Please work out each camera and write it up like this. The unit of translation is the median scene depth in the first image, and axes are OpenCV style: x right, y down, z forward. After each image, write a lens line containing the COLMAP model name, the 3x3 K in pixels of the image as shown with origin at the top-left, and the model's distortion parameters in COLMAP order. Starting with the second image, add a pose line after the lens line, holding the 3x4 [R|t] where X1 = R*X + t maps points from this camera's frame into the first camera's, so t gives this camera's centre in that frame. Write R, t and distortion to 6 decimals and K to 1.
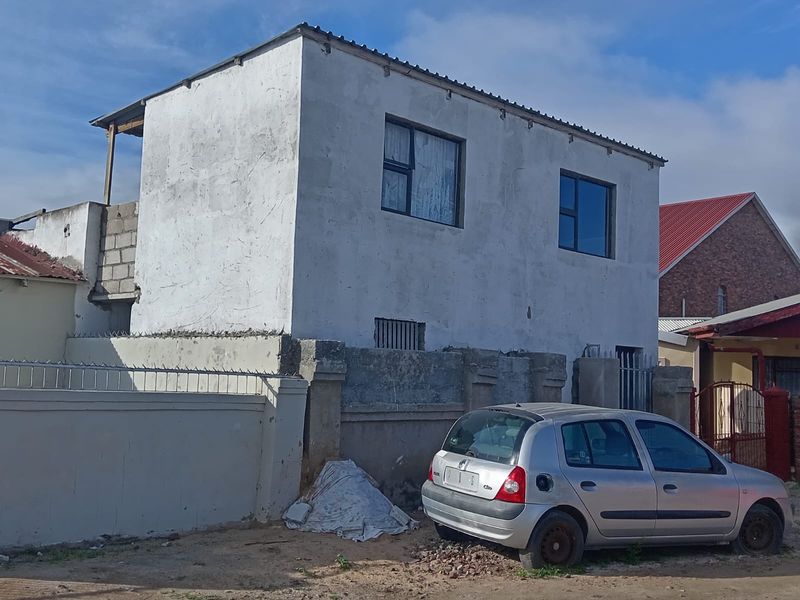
lens RADIAL K [[866.8, 0, 400.0], [0, 866.8, 300.0], [0, 0, 1]] dist [0.145631, -0.367284]
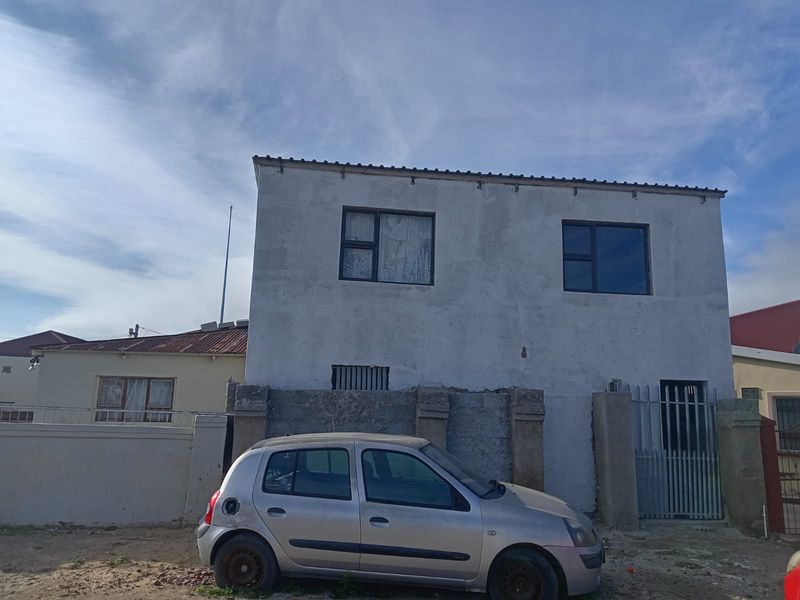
lens RADIAL K [[601.6, 0, 400.0], [0, 601.6, 300.0], [0, 0, 1]] dist [0.076576, -0.125874]
pose [[0.815215, -0.123053, -0.565935, 0.524477], [0.060428, 0.989907, -0.128193, 0.042300], [0.575998, 0.070306, 0.814422, 0.320145]]
